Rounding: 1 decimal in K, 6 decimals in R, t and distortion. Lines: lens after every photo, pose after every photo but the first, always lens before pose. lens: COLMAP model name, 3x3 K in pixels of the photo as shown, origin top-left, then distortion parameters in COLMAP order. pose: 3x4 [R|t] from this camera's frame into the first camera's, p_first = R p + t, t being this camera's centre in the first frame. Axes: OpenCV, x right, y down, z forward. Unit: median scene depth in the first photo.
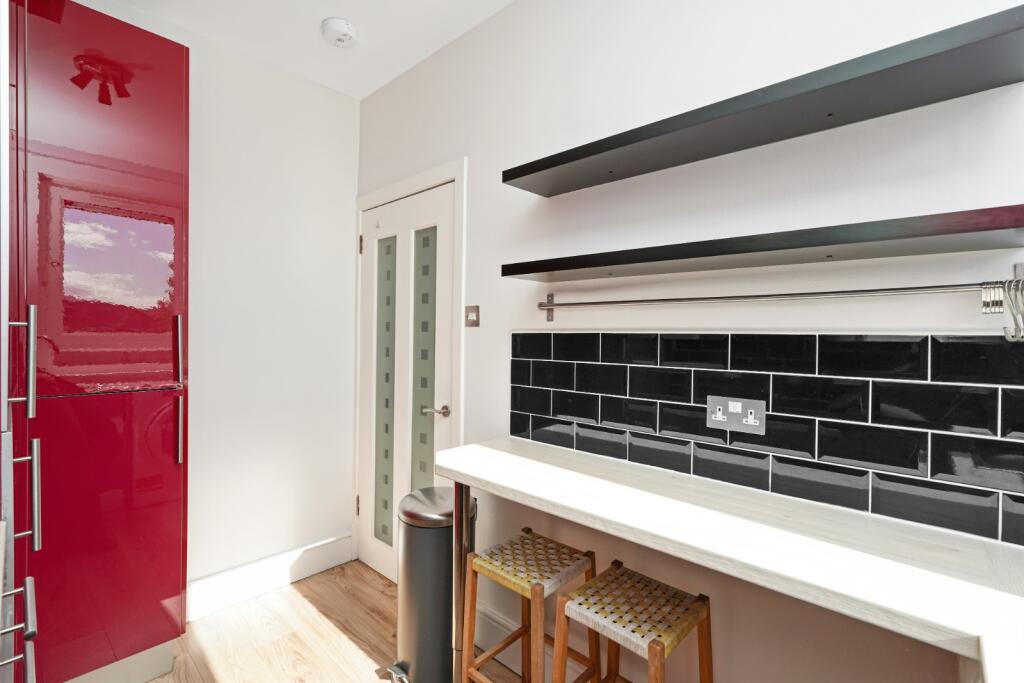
lens RADIAL K [[474.3, 0, 512.0], [0, 474.3, 341.5], [0, 0, 1]] dist [0.000259, -0.000193]
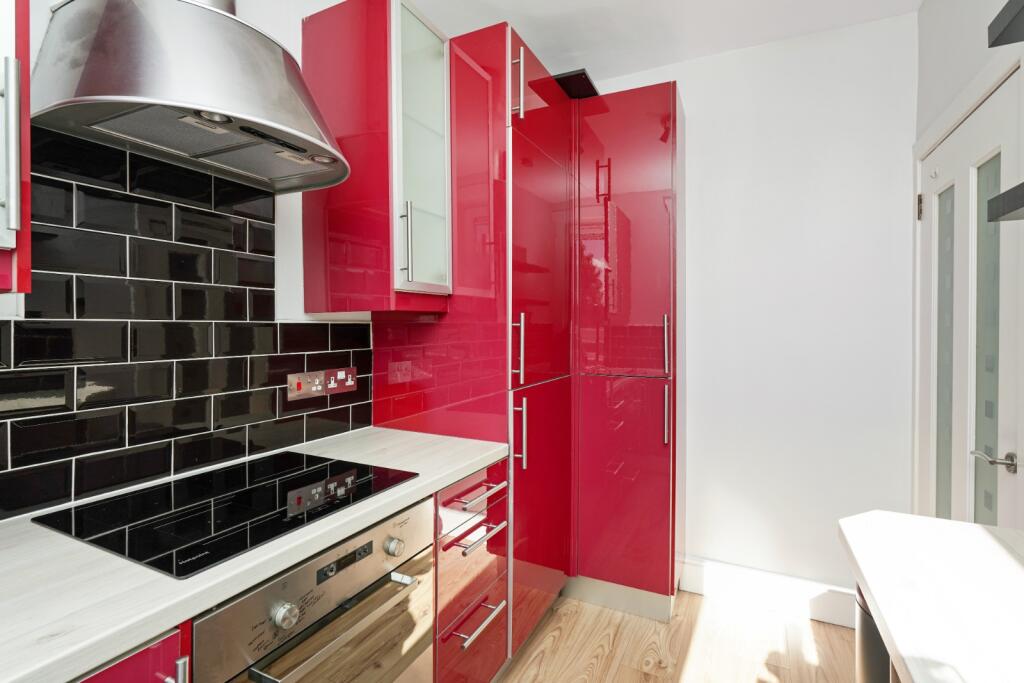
lens RADIAL K [[484.6, 0, 515.1], [0, 484.6, 327.6], [0, 0, 1]] dist [0.001725, 0.000165]
pose [[0.278667, -0.008977, -0.960346, 0.284630], [-0.012984, 0.999830, -0.013114, -0.003563], [0.960300, 0.016124, 0.278503, 0.270050]]
